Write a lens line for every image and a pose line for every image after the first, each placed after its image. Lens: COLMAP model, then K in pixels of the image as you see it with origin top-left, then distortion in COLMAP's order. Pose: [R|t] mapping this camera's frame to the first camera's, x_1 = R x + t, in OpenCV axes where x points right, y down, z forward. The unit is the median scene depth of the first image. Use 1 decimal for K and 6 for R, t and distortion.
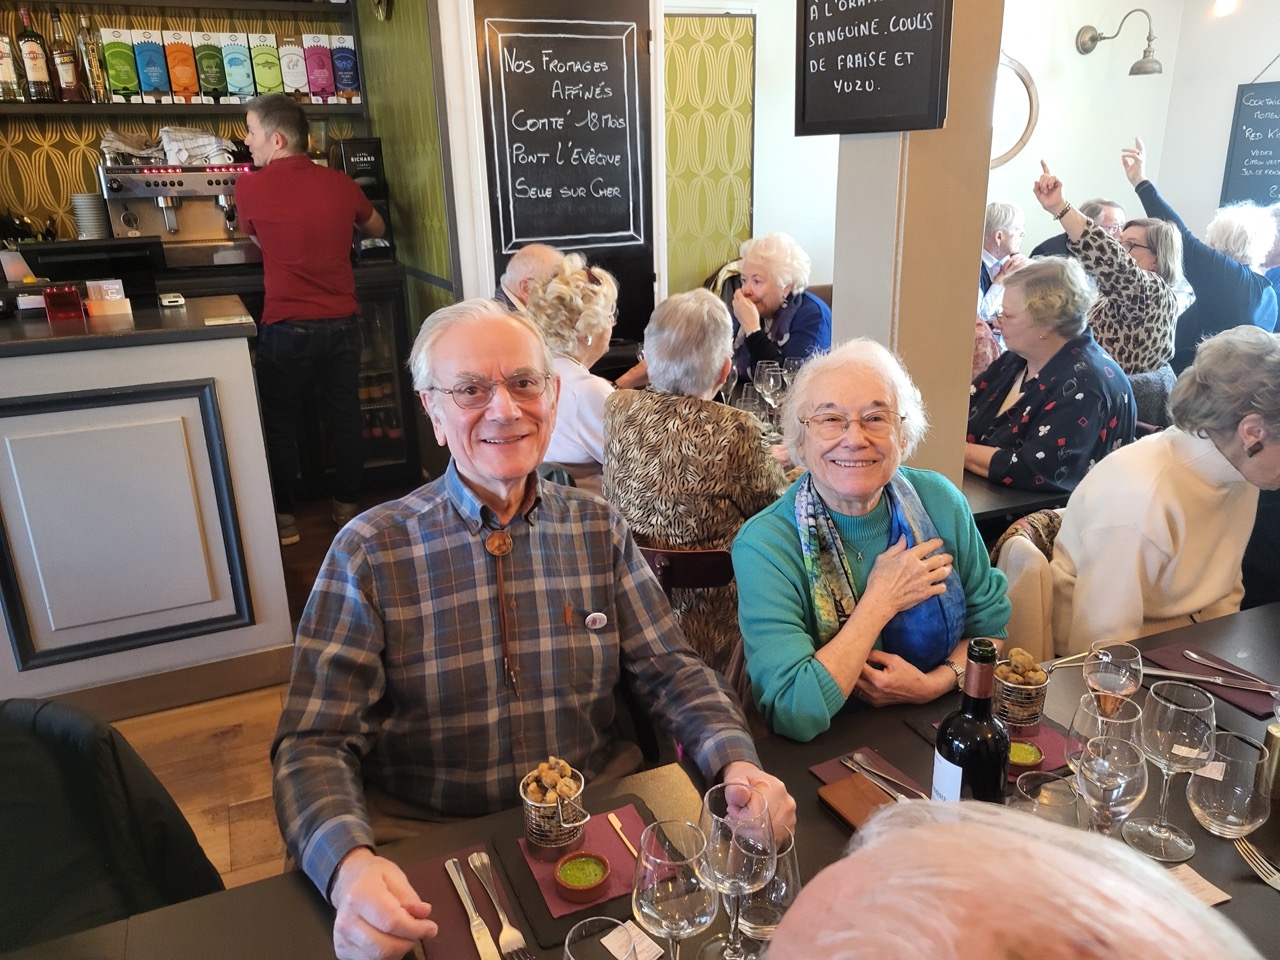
lens RADIAL K [[958.9, 0, 629.5], [0, 958.9, 494.3], [0, 0, 1]] dist [0.038347, -0.018044]
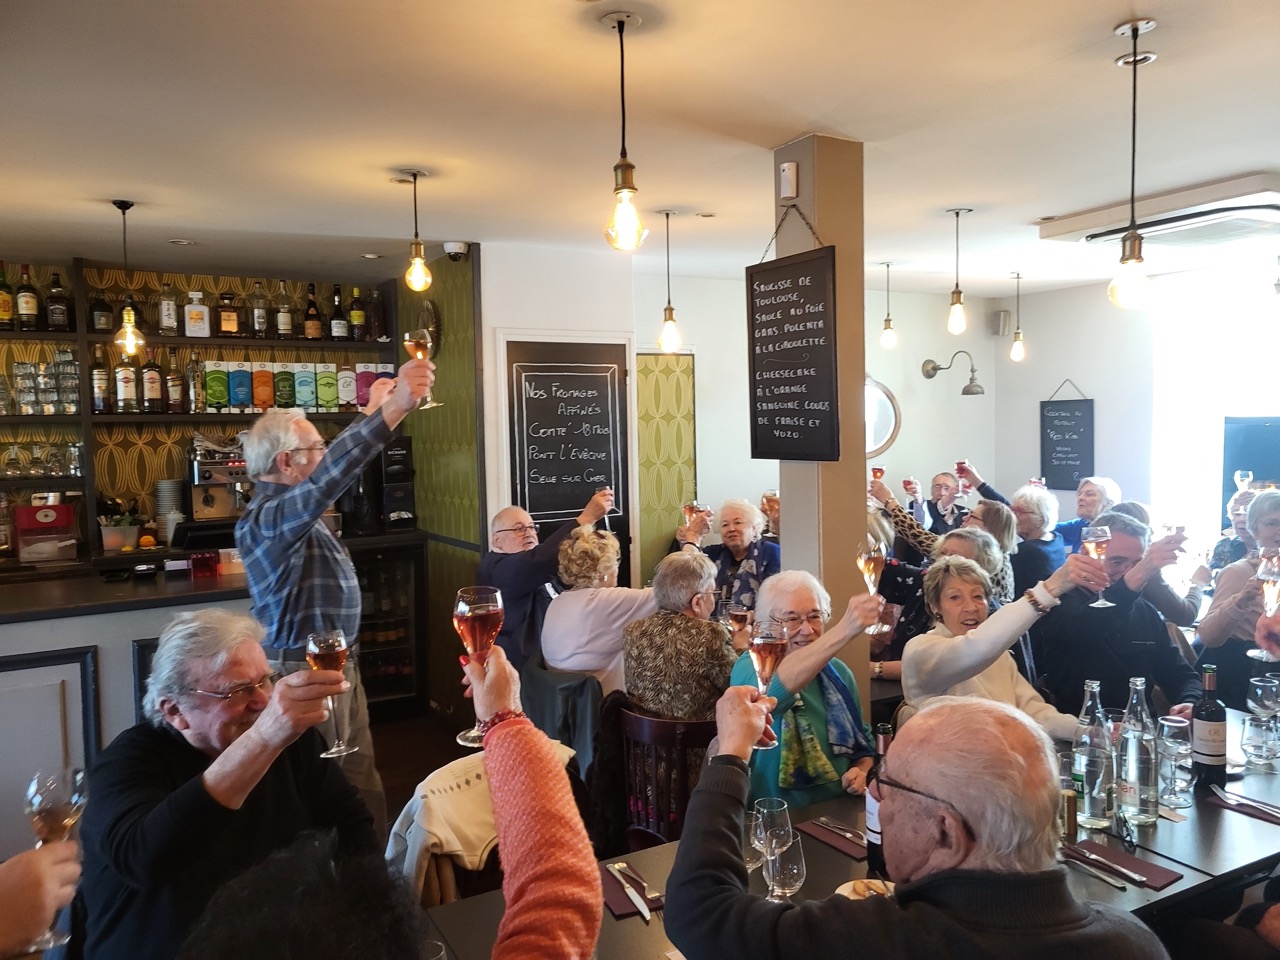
lens RADIAL K [[946.2, 0, 649.8], [0, 946.2, 476.7], [0, 0, 1]] dist [0.041066, -0.010597]
pose [[0.994162, -0.000250, 0.107894, -0.084918], [0.030595, 0.959604, -0.279685, 0.051270], [-0.103465, 0.281353, 0.954010, -0.249791]]
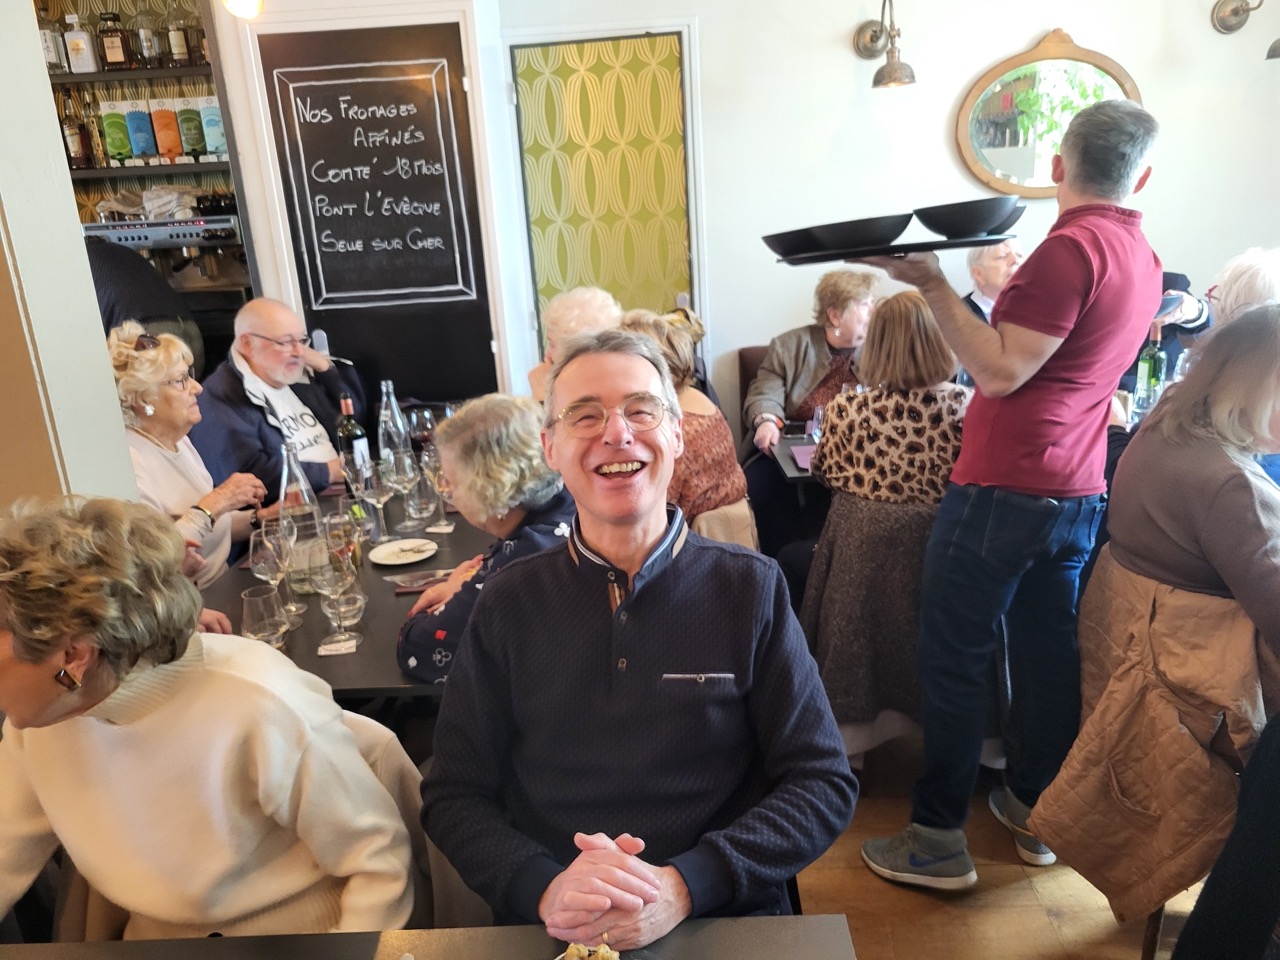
lens RADIAL K [[974.1, 0, 633.8], [0, 974.1, 502.1], [0, 0, 1]] dist [0.022014, -0.002374]
pose [[0.912789, 0.094985, -0.397233, 0.511679], [-0.100677, 0.994898, 0.006554, -0.088246], [0.395829, 0.034009, 0.917694, 0.216400]]
